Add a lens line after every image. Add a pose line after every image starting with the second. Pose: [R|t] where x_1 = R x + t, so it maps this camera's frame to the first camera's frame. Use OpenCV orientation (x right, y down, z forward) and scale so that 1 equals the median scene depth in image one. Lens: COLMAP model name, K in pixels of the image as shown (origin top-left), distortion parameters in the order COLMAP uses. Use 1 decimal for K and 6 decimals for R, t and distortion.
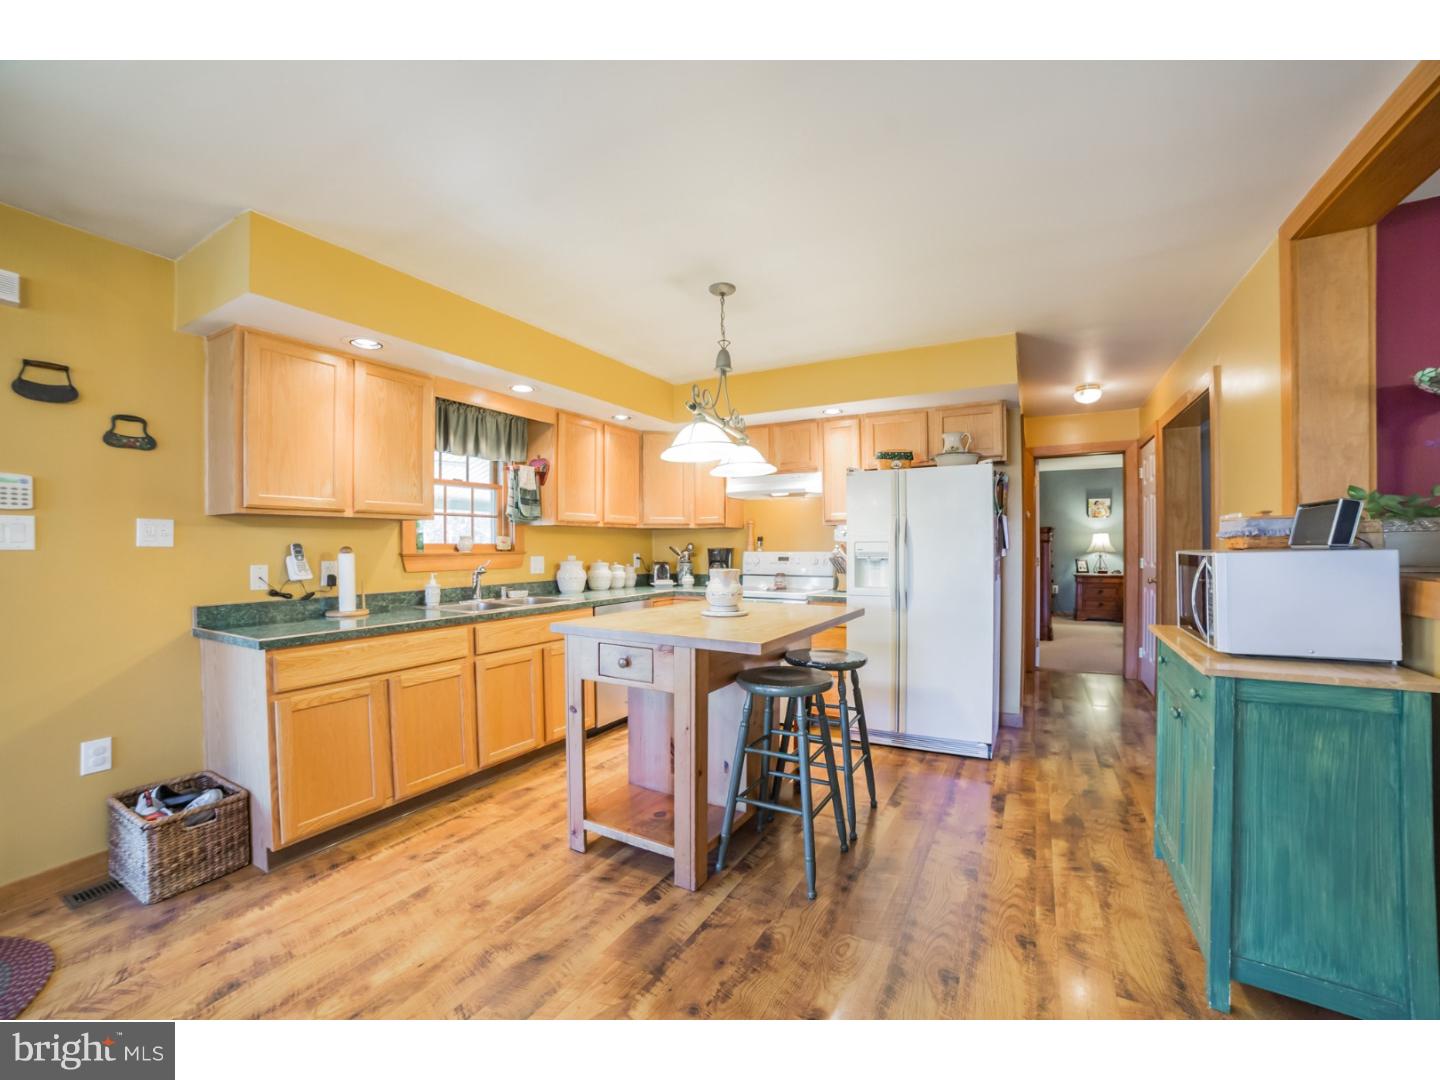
lens RADIAL K [[608.7, 0, 722.2], [0, 608.7, 552.9], [0, 0, 1]] dist [-0.118544, 0.040853]
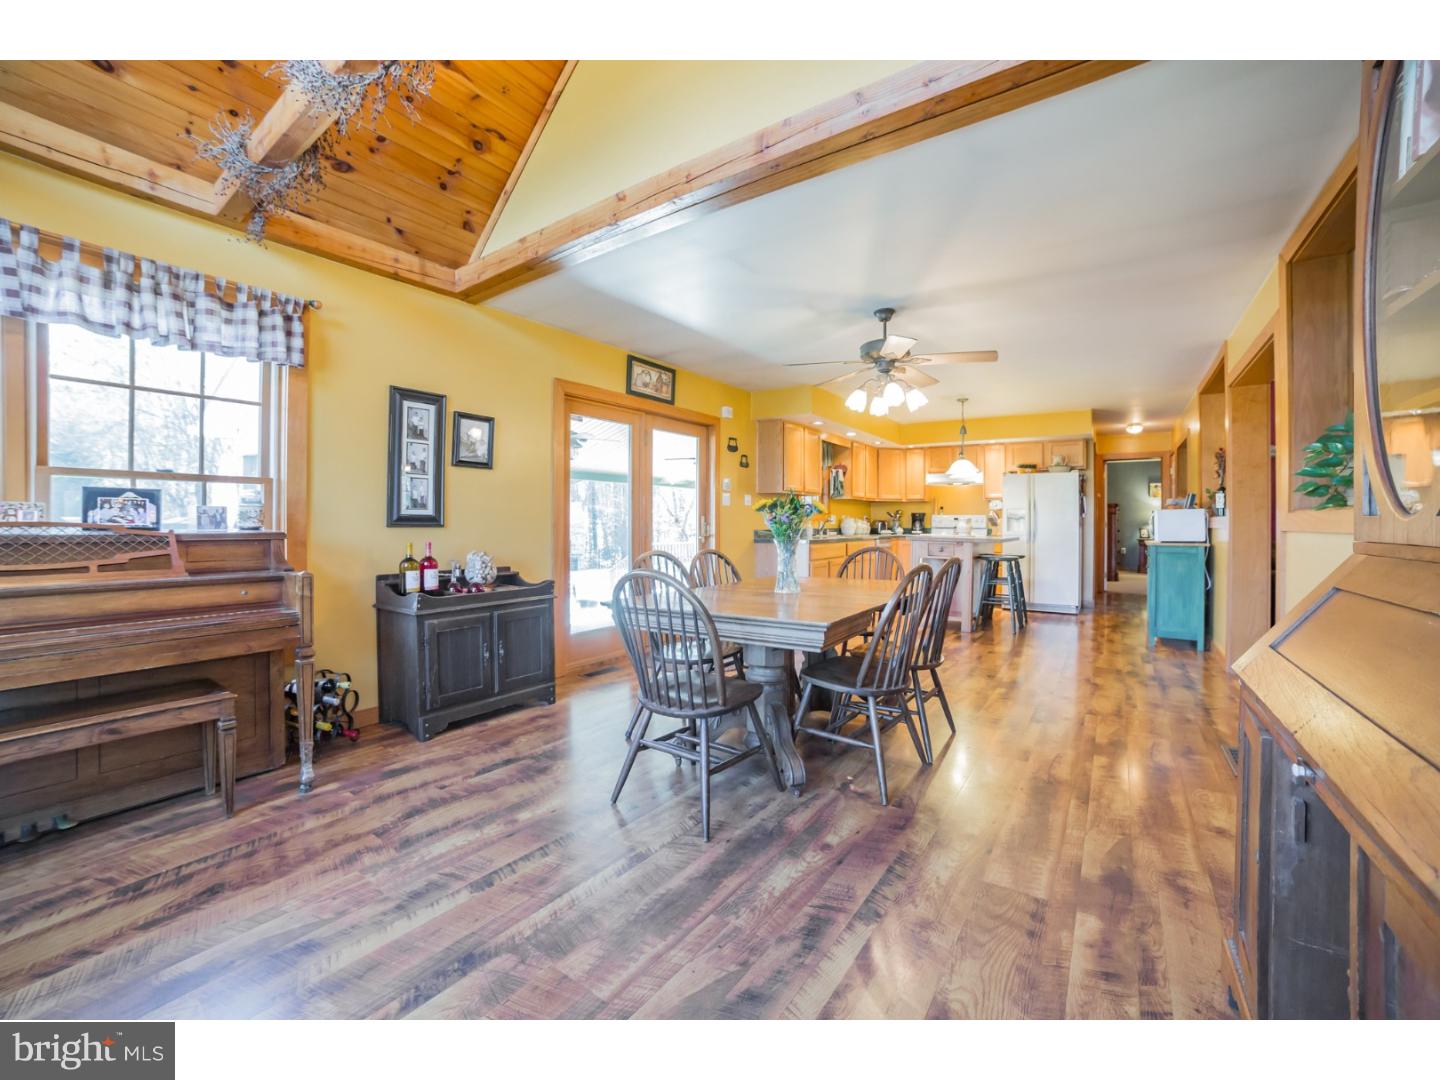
lens RADIAL K [[595.2, 0, 726.5], [0, 595.2, 532.2], [0, 0, 1]] dist [-0.087461, 0.031939]
pose [[0.994451, 0.013946, -0.104270, -0.498227], [-0.013055, 0.999872, 0.009228, 0.052038], [0.104385, -0.007815, 0.994506, -1.023555]]
